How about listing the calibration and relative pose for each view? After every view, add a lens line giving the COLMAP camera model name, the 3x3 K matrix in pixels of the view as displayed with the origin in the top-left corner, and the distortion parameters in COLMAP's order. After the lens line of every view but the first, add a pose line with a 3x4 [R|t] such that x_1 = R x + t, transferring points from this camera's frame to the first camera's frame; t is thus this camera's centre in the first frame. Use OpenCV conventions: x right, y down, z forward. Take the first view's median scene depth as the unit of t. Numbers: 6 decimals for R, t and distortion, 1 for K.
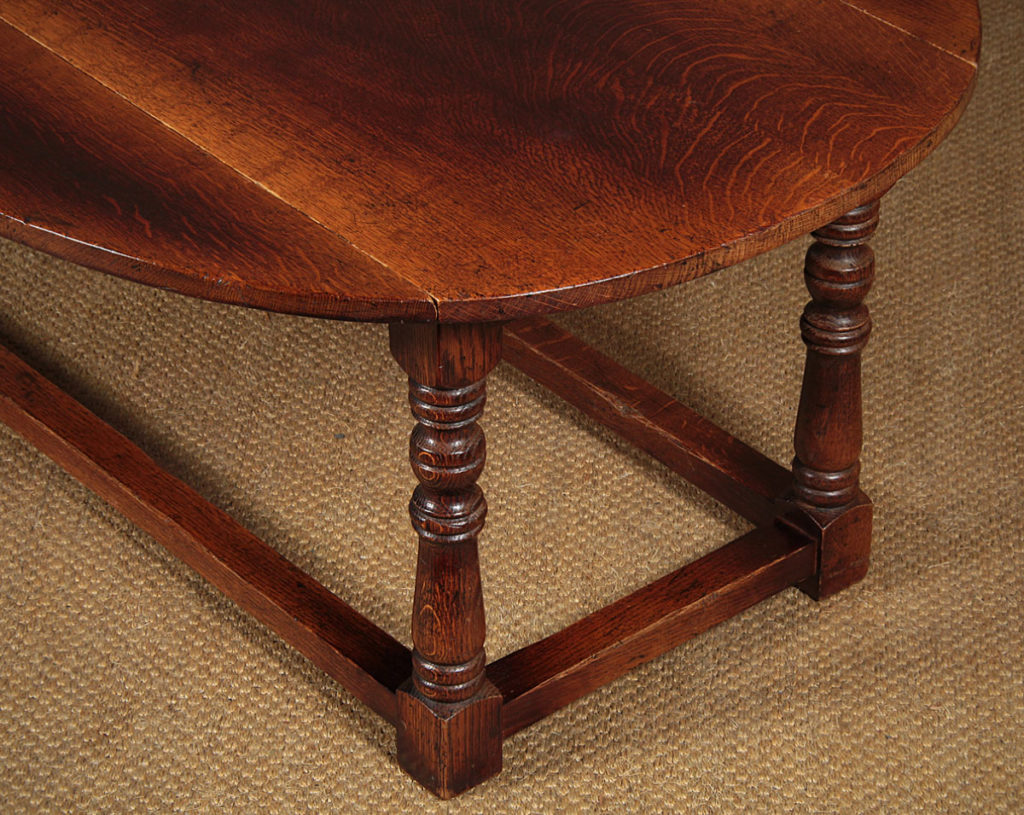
lens RADIAL K [[3232.0, 0, 490.6], [0, 3232.0, 391.8], [0, 0, 1]] dist [0.353716, 0.000000]
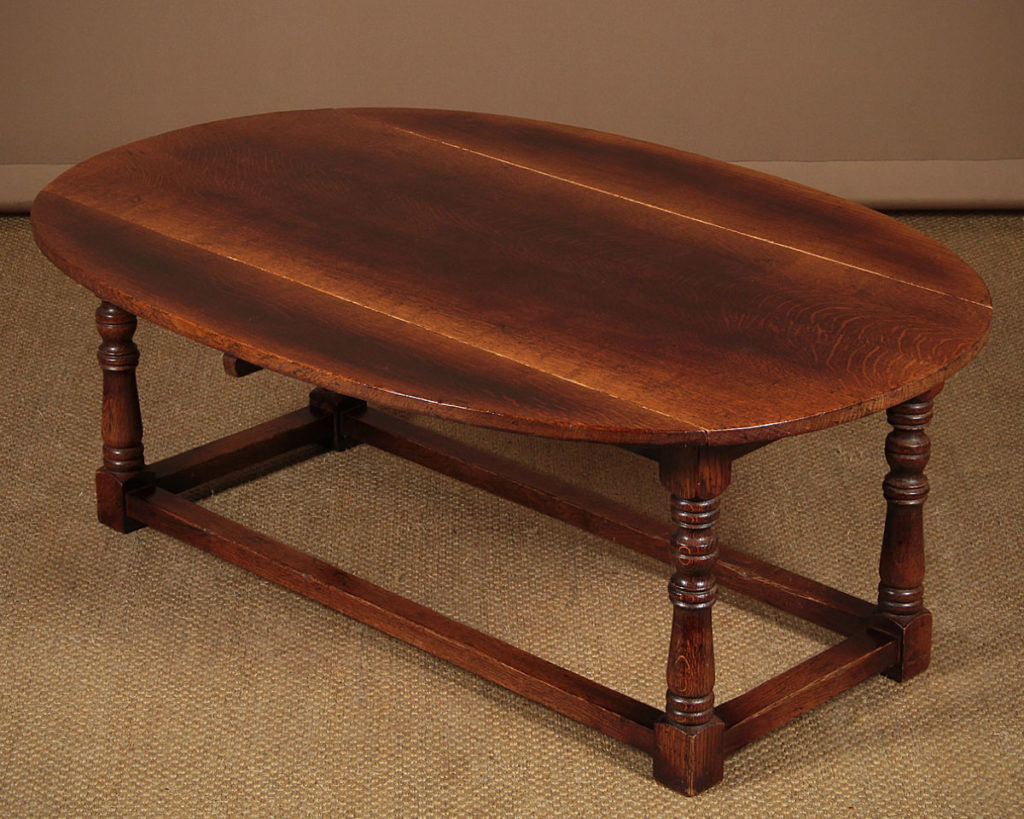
lens RADIAL K [[2999.5, 0, 477.0], [0, 2999.5, 339.5], [0, 0, 1]] dist [0.374599, 0.000000]
pose [[0.994550, -0.037296, 0.097358, -0.236987], [0.056522, 0.977564, -0.202914, 0.193987], [-0.087606, 0.207311, 0.974345, -0.398176]]
